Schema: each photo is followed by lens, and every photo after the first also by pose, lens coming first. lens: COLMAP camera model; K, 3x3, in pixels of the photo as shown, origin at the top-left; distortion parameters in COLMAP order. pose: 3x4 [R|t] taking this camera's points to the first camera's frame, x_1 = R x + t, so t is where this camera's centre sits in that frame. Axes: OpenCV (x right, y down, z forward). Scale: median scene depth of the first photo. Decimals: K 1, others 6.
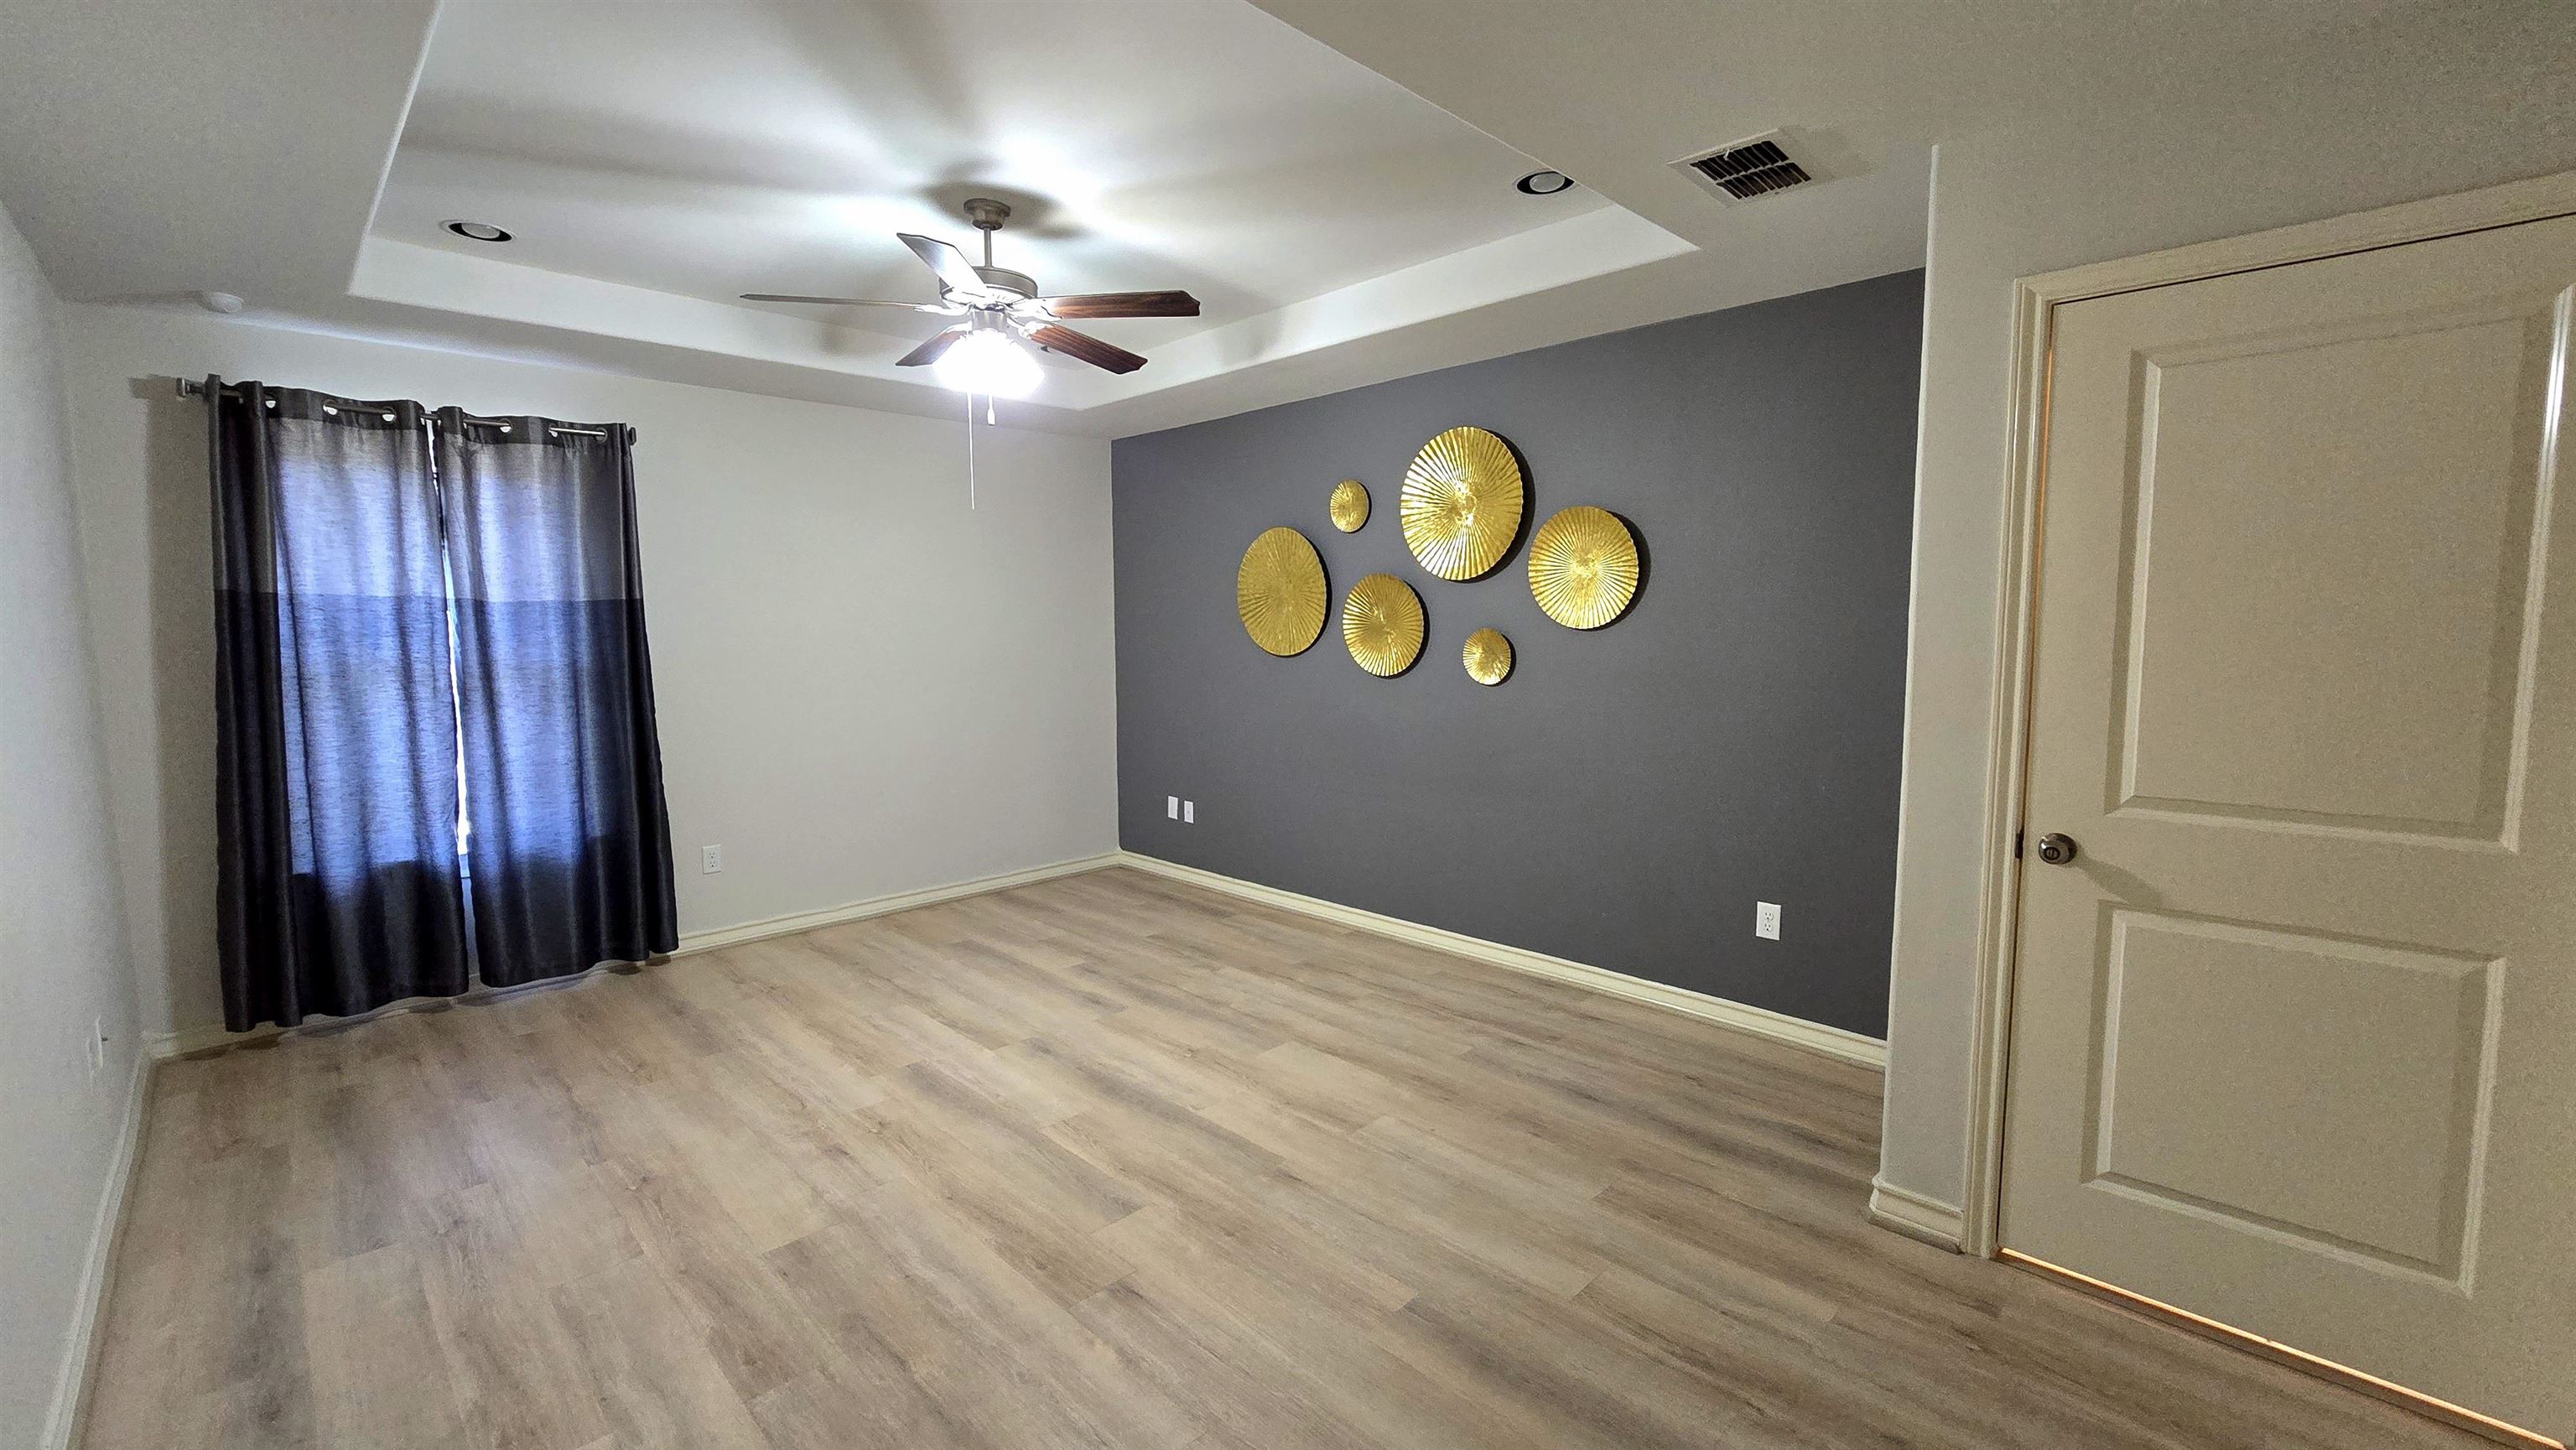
lens RADIAL K [[1048.5, 0, 1288.0], [0, 1048.5, 725.0], [0, 0, 1]] dist [-0.007972, 0.000505]
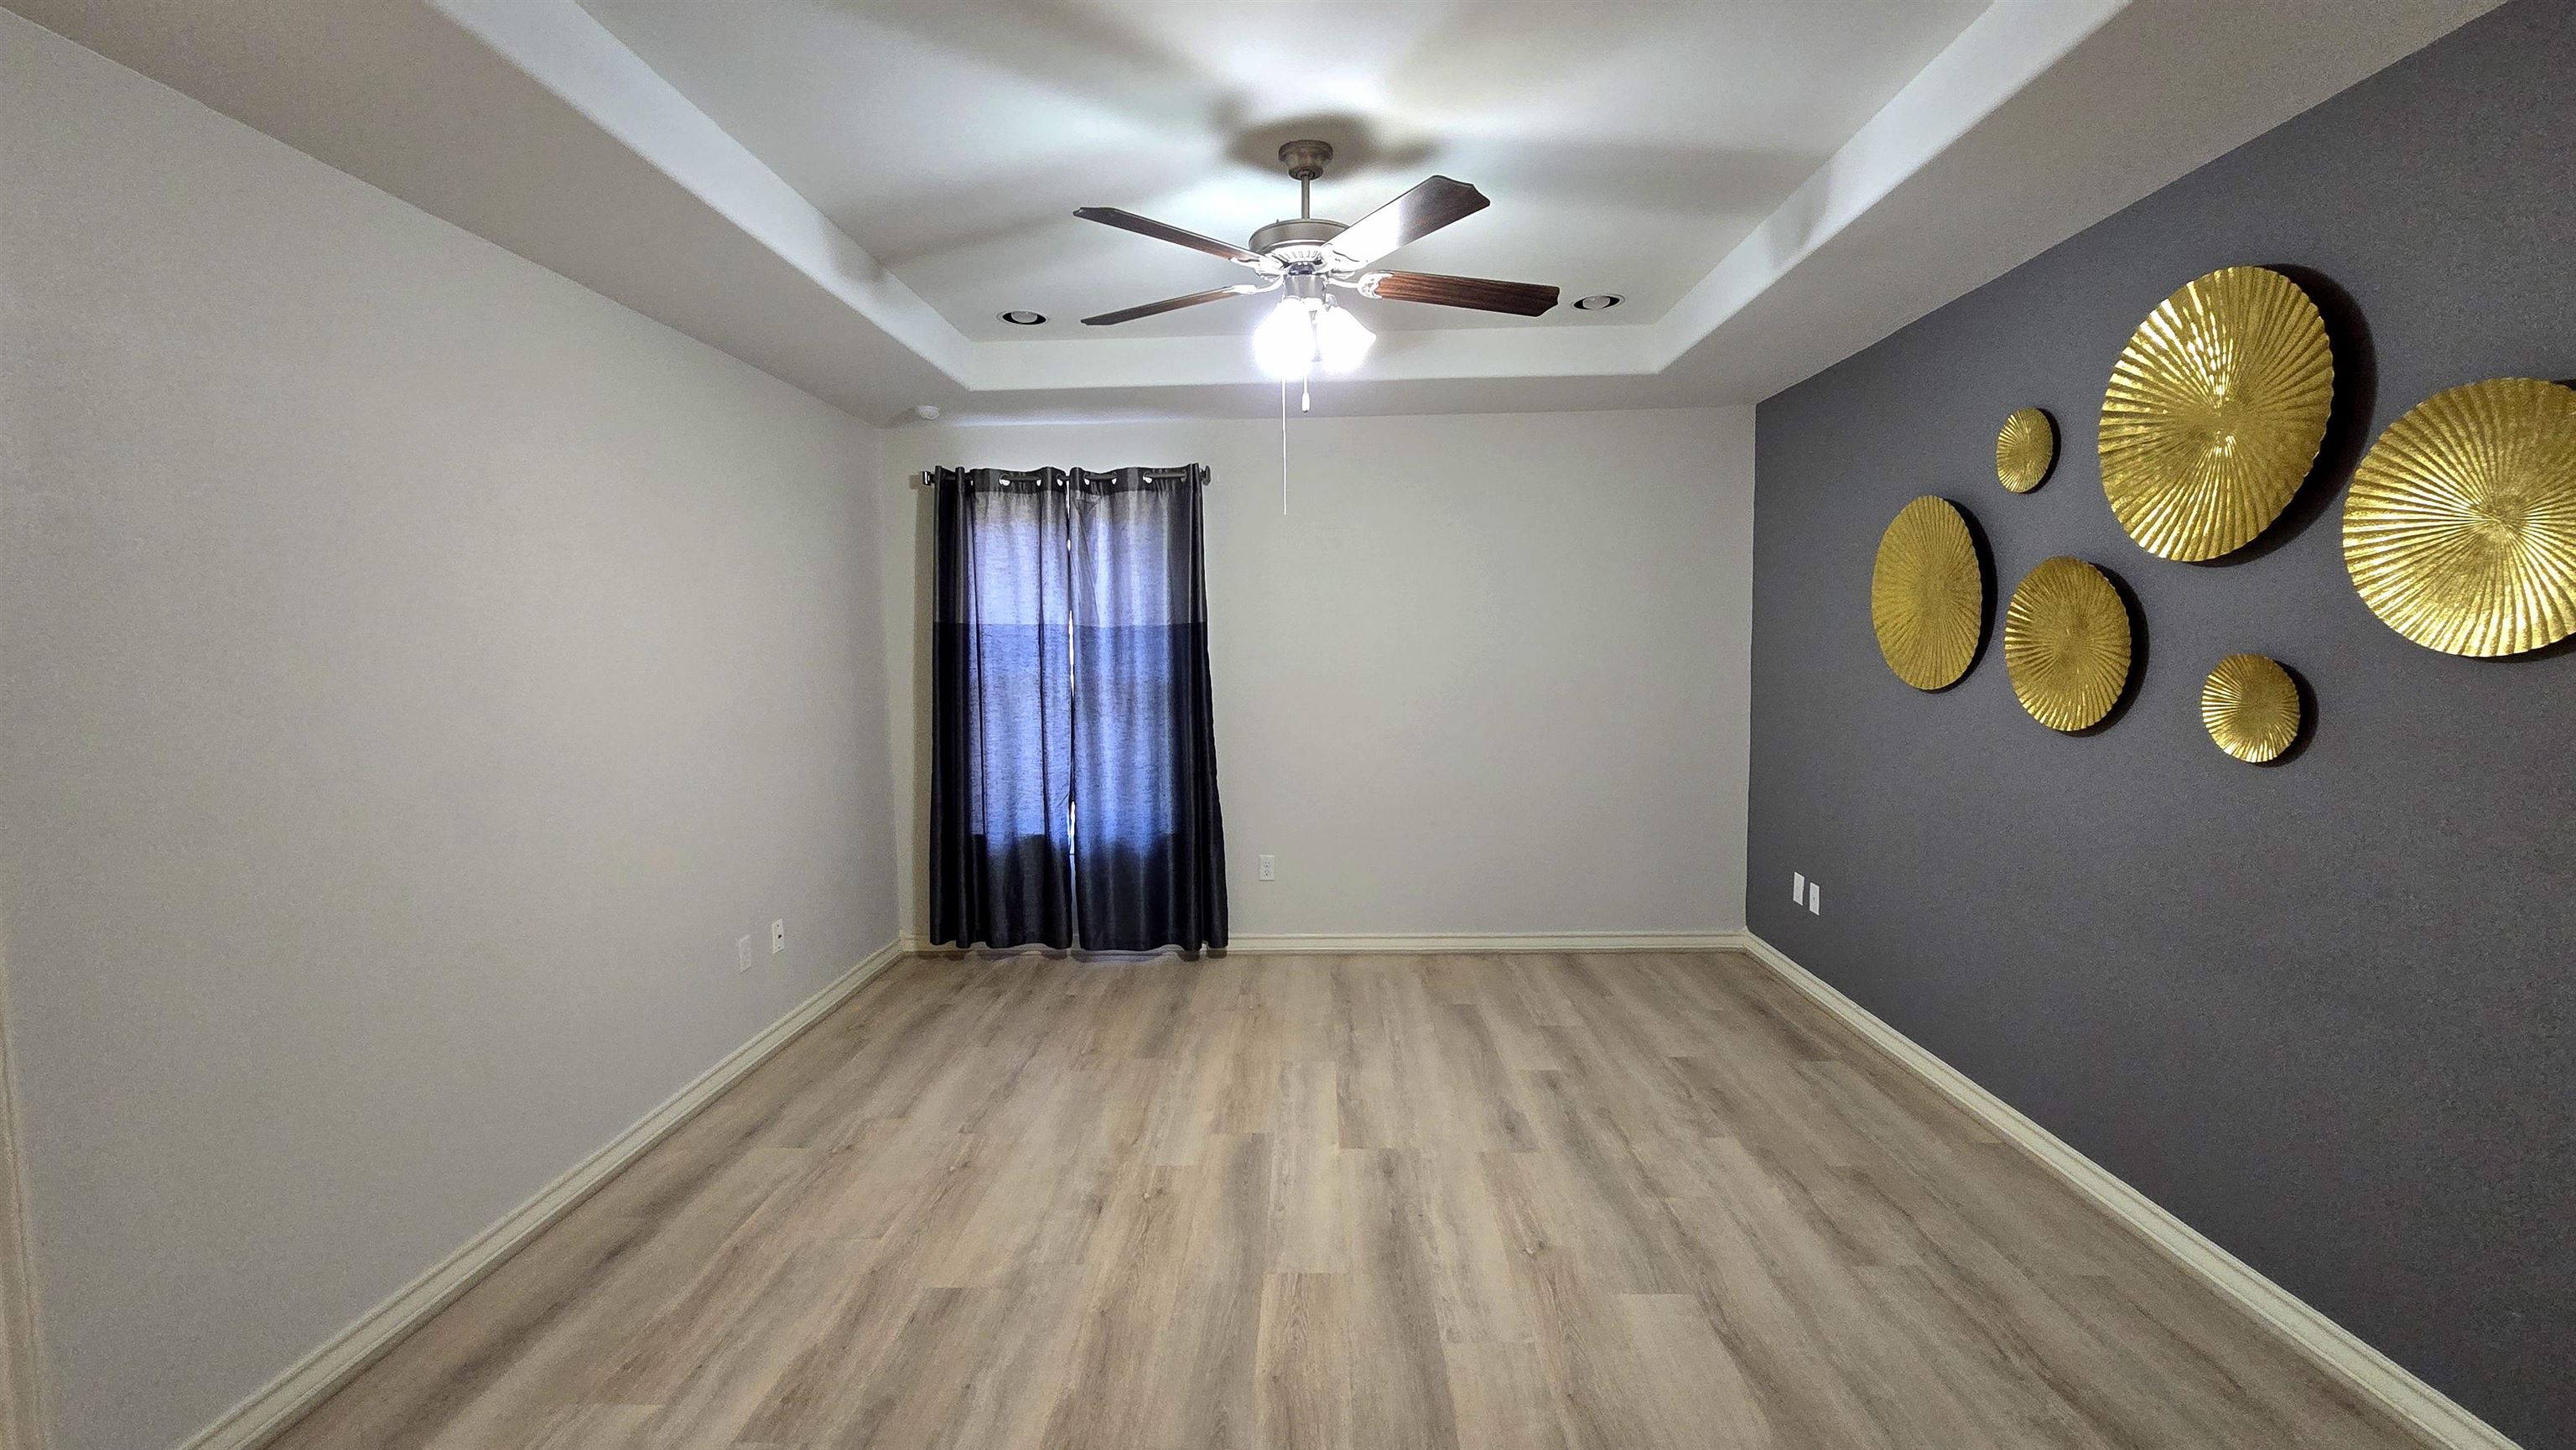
lens RADIAL K [[1048.5, 0, 1288.0], [0, 1048.5, 725.0], [0, 0, 1]] dist [-0.007972, 0.000505]
pose [[0.683214, 0.054871, -0.728154, 0.261540], [-0.062176, 0.997923, 0.016861, -0.040096], [0.727567, 0.033754, 0.685206, 0.338063]]
